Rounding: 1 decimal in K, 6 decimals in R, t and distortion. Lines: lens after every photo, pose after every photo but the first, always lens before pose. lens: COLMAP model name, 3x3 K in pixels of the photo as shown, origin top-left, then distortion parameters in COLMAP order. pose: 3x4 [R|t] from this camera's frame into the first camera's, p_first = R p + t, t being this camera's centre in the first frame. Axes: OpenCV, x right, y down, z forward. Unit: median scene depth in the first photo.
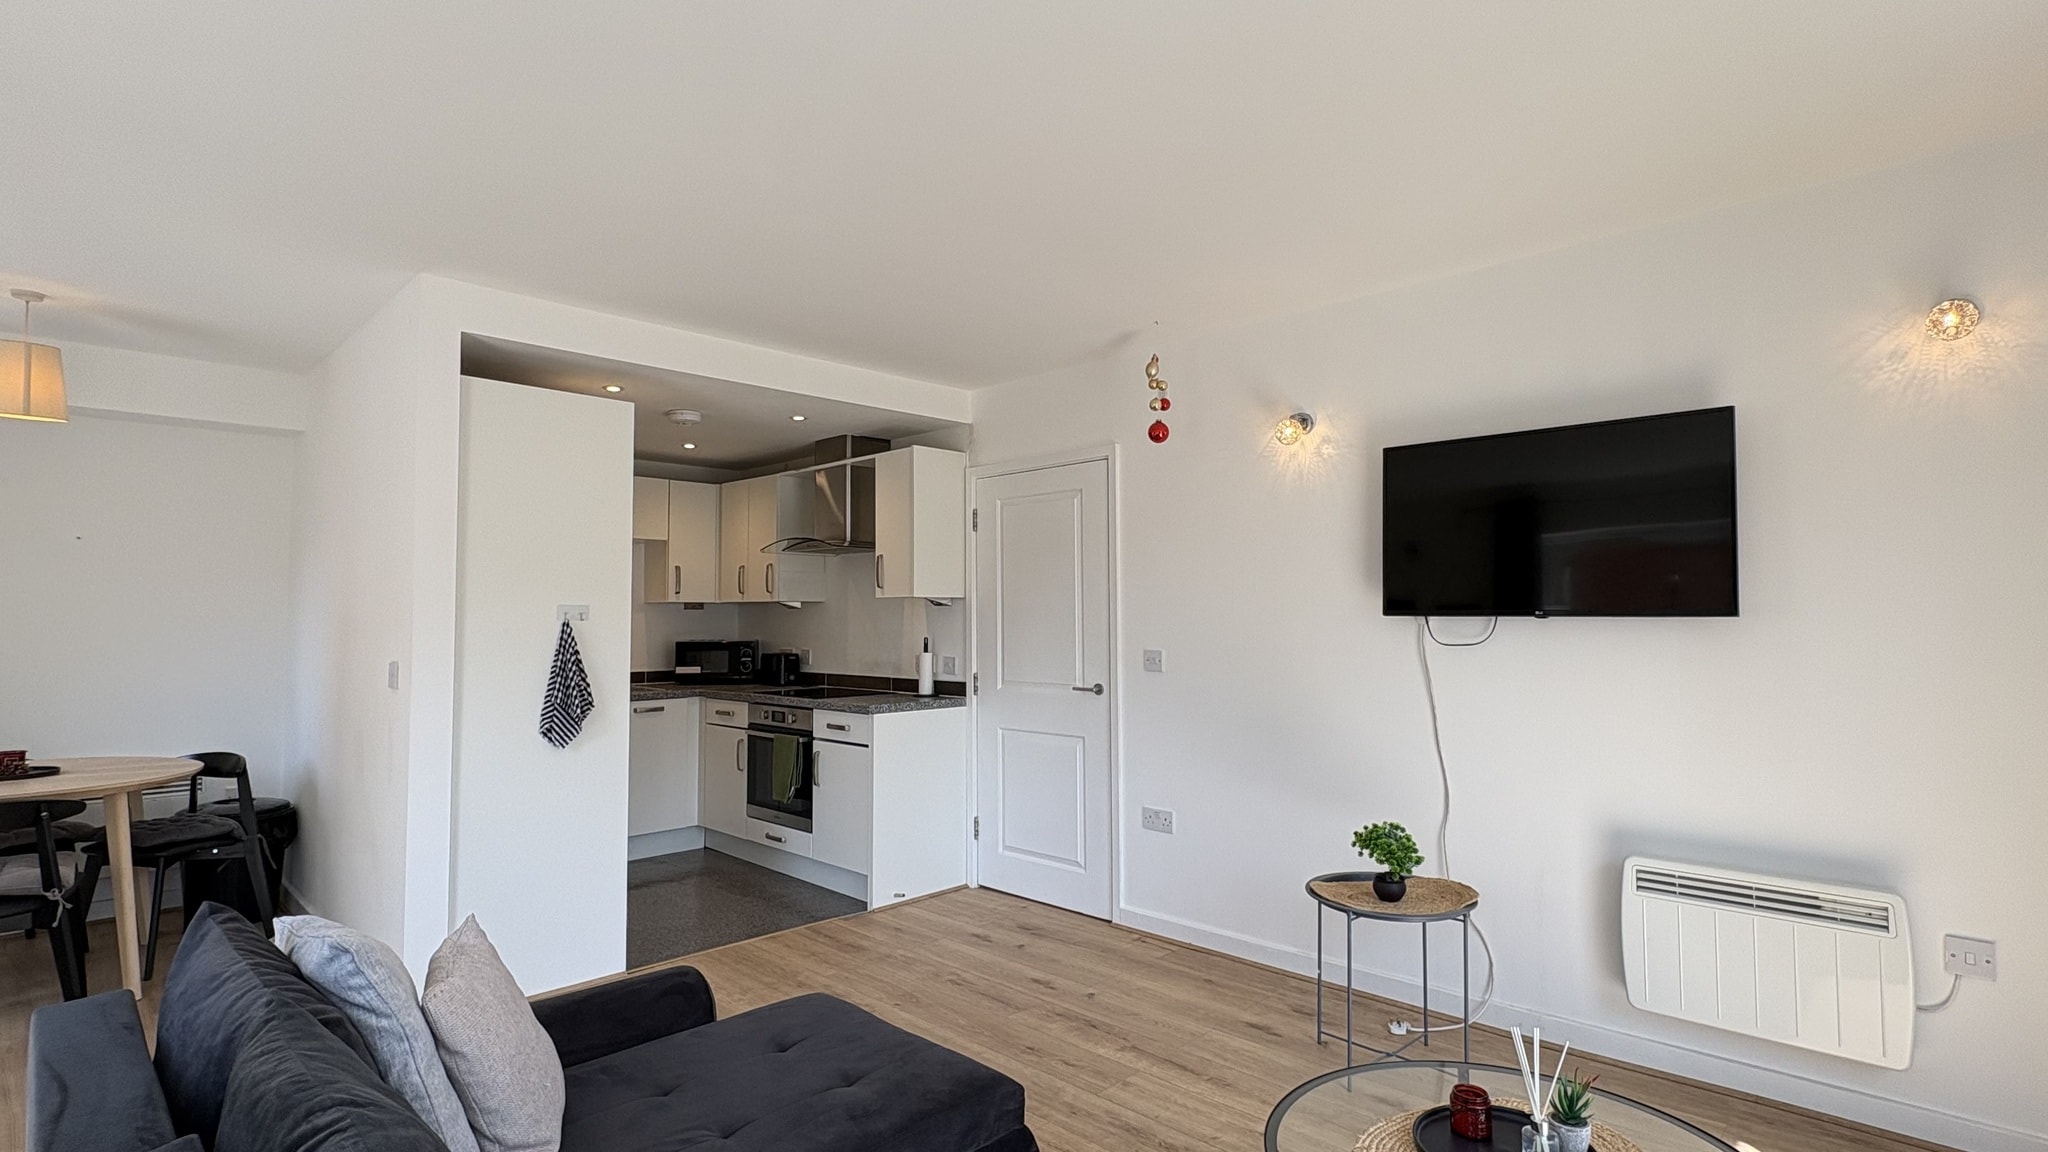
lens RADIAL K [[975.9, 0, 1017.8], [0, 975.9, 575.3], [0, 0, 1]] dist [0.000645, -0.001637]
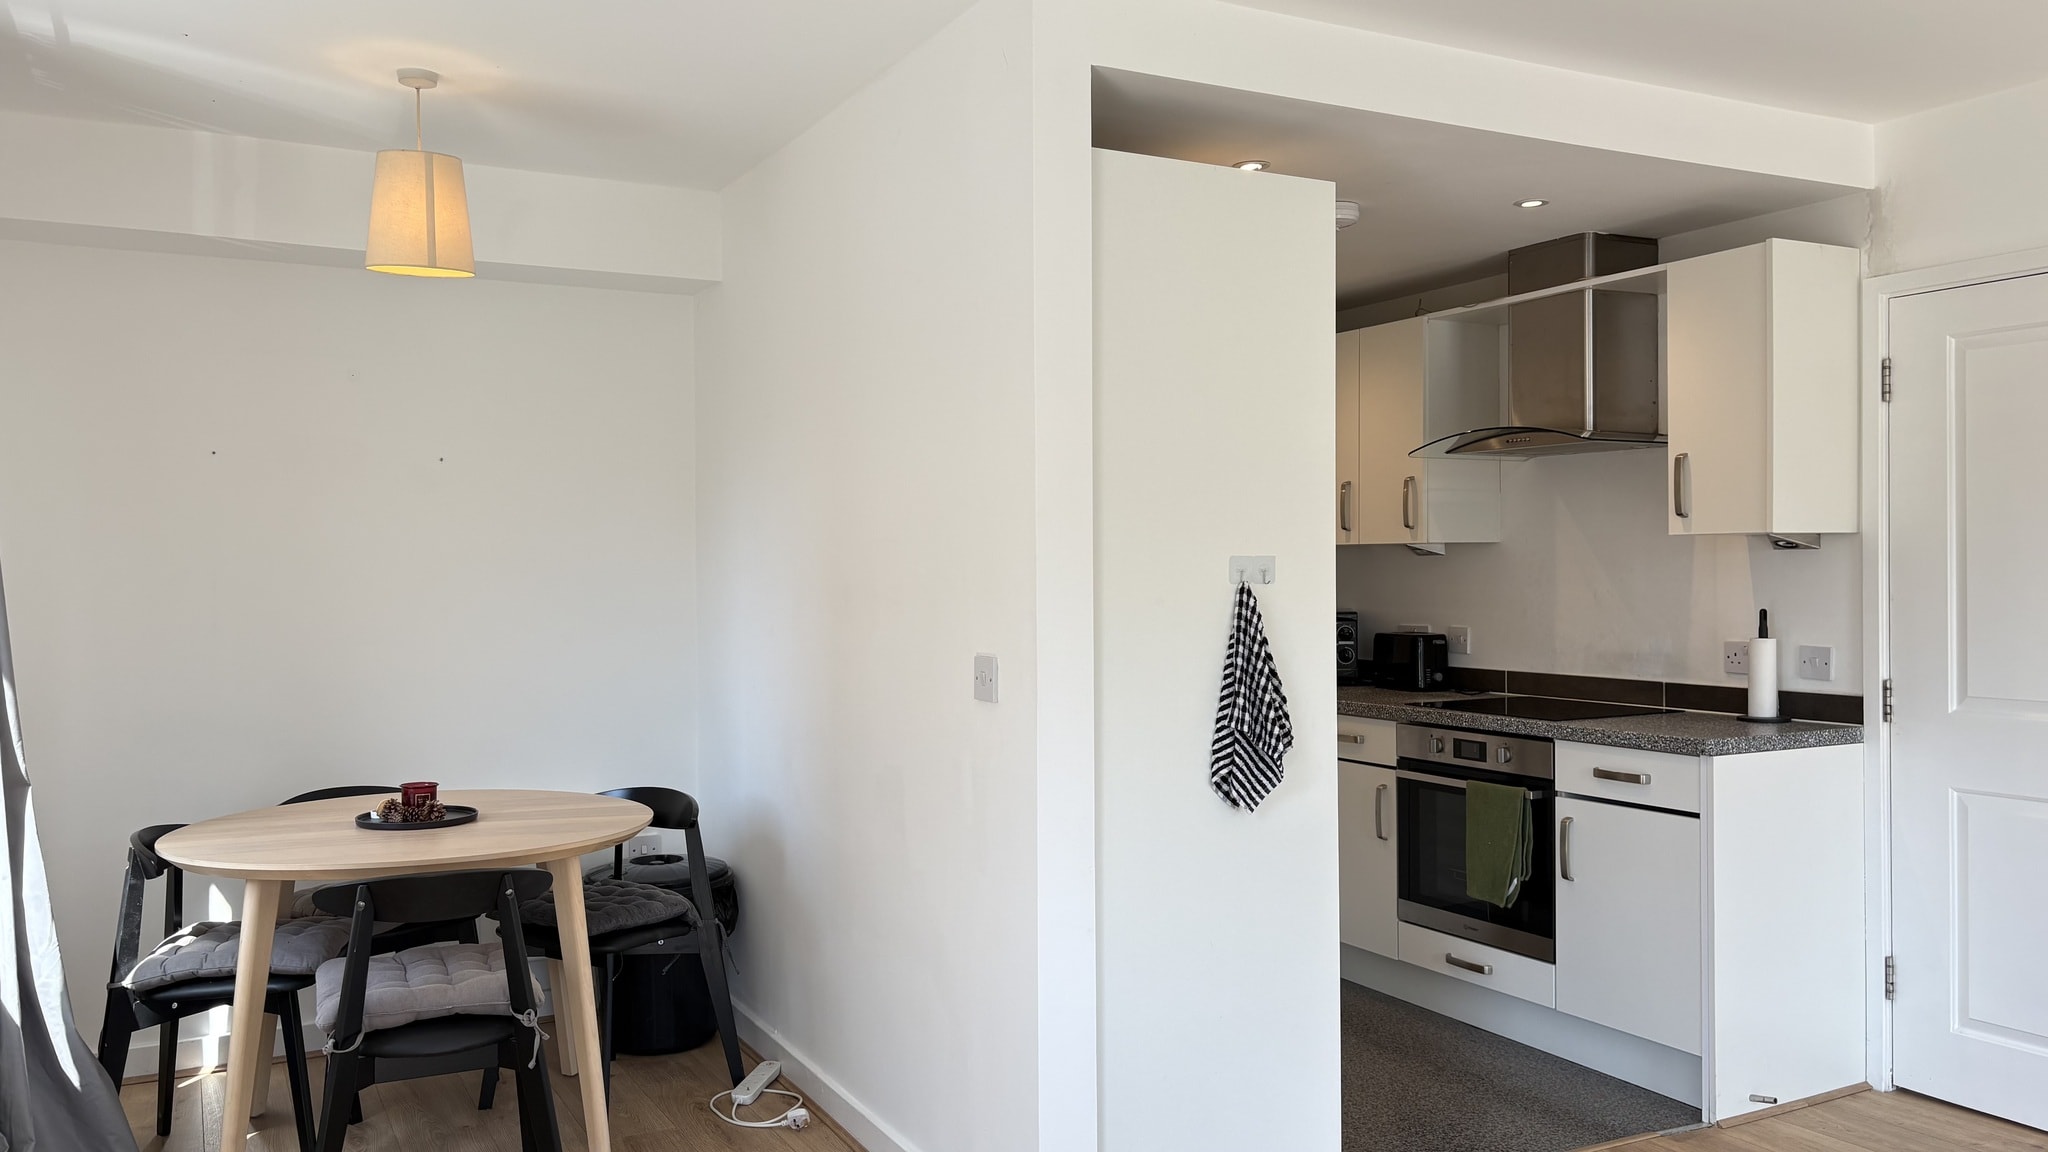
lens RADIAL K [[1537.2, 0, 1024.4], [0, 1537.2, 575.9], [0, 0, 1]] dist [0.030343, -0.014899]
pose [[0.956417, -0.003203, -0.291985, -0.245468], [0.018355, 0.998622, 0.049167, -0.002918], [0.291426, -0.052383, 0.955158, 0.093184]]
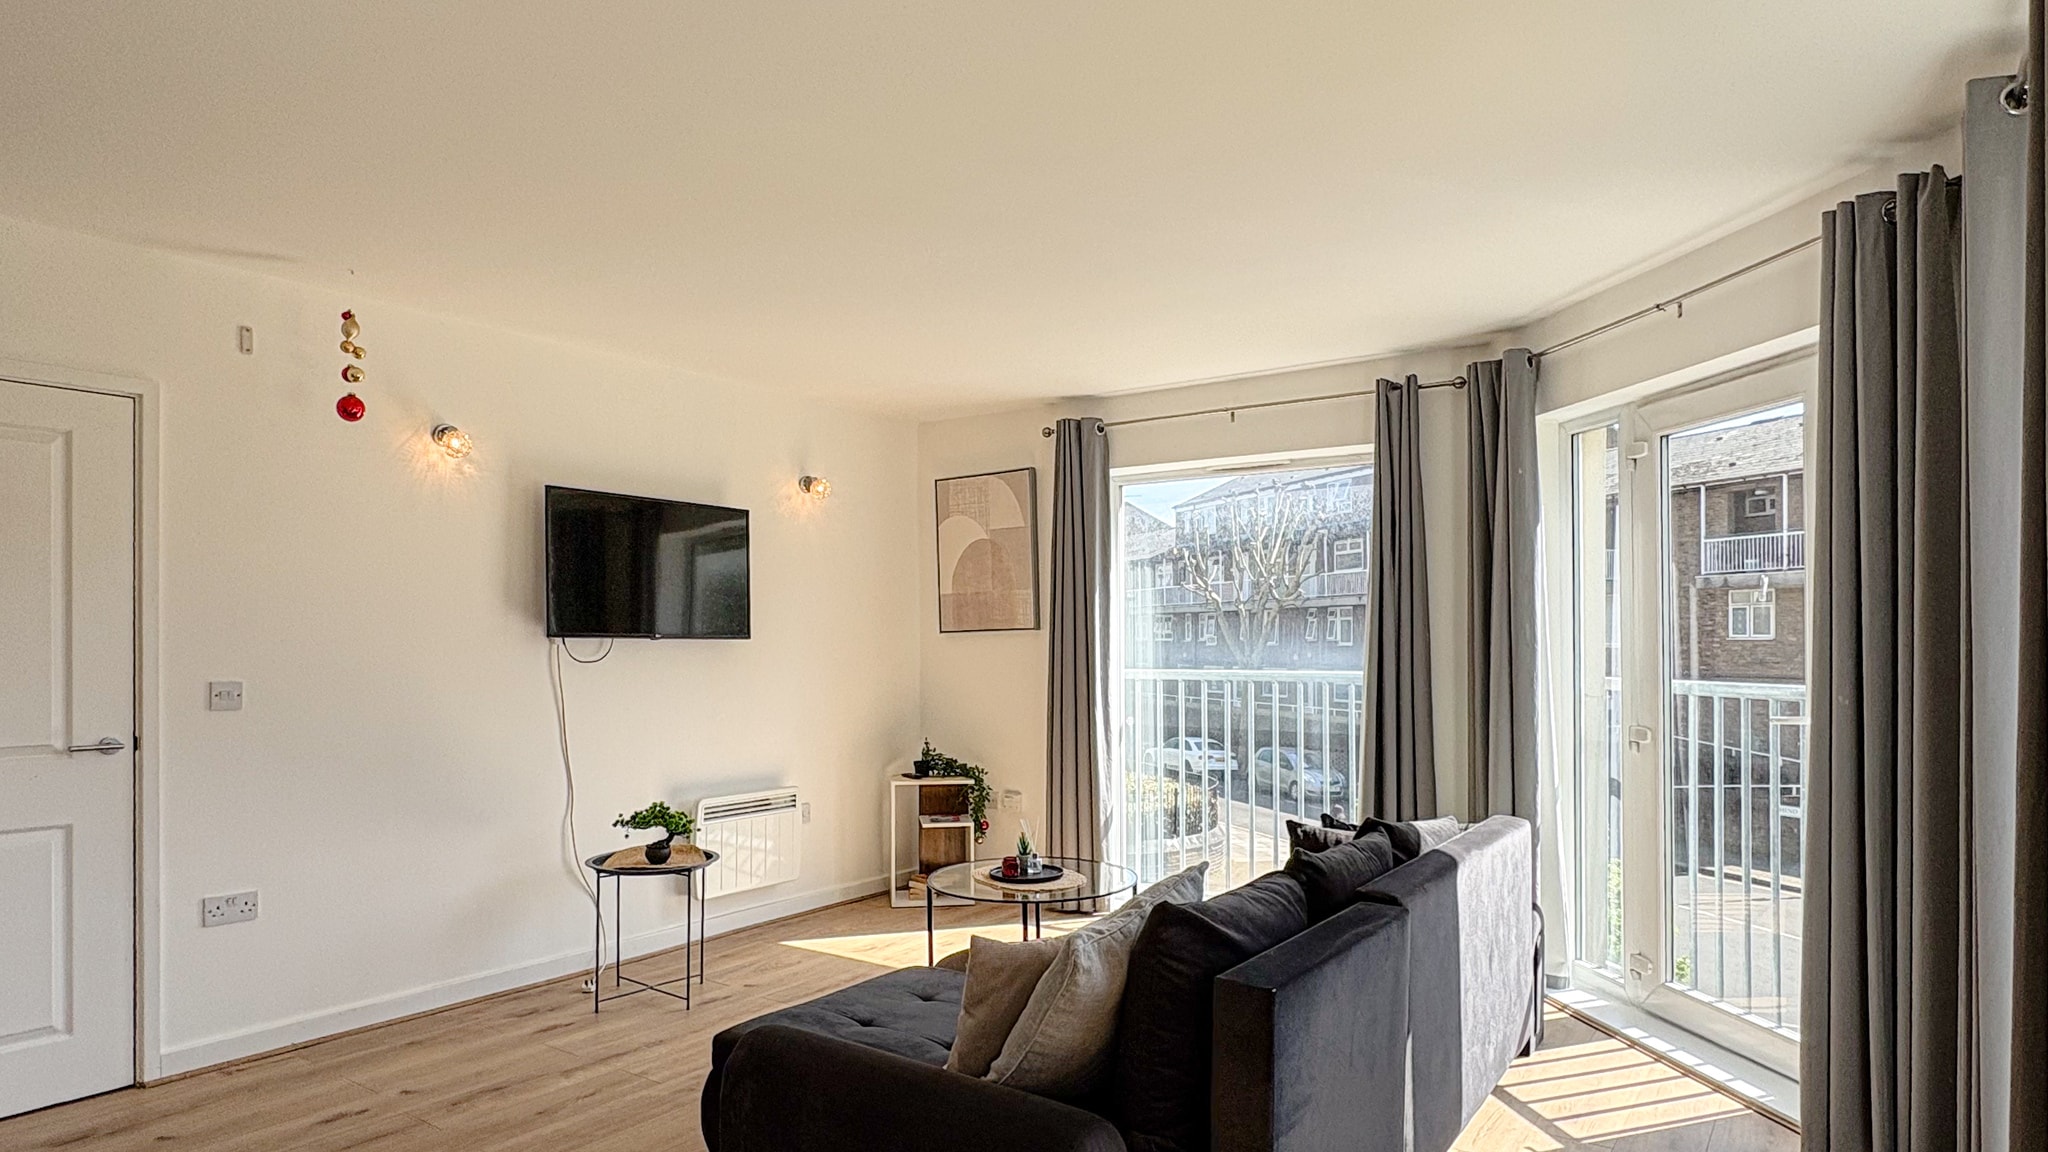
lens RADIAL K [[1149.8, 0, 1026.3], [0, 1149.8, 641.5], [0, 0, 1]] dist [0.005594, 0.001454]
pose [[-0.141852, -0.000949, 0.989887, -0.764153], [-0.047644, 0.998847, -0.005870, 0.021451], [-0.988741, -0.047995, -0.141733, 0.499605]]
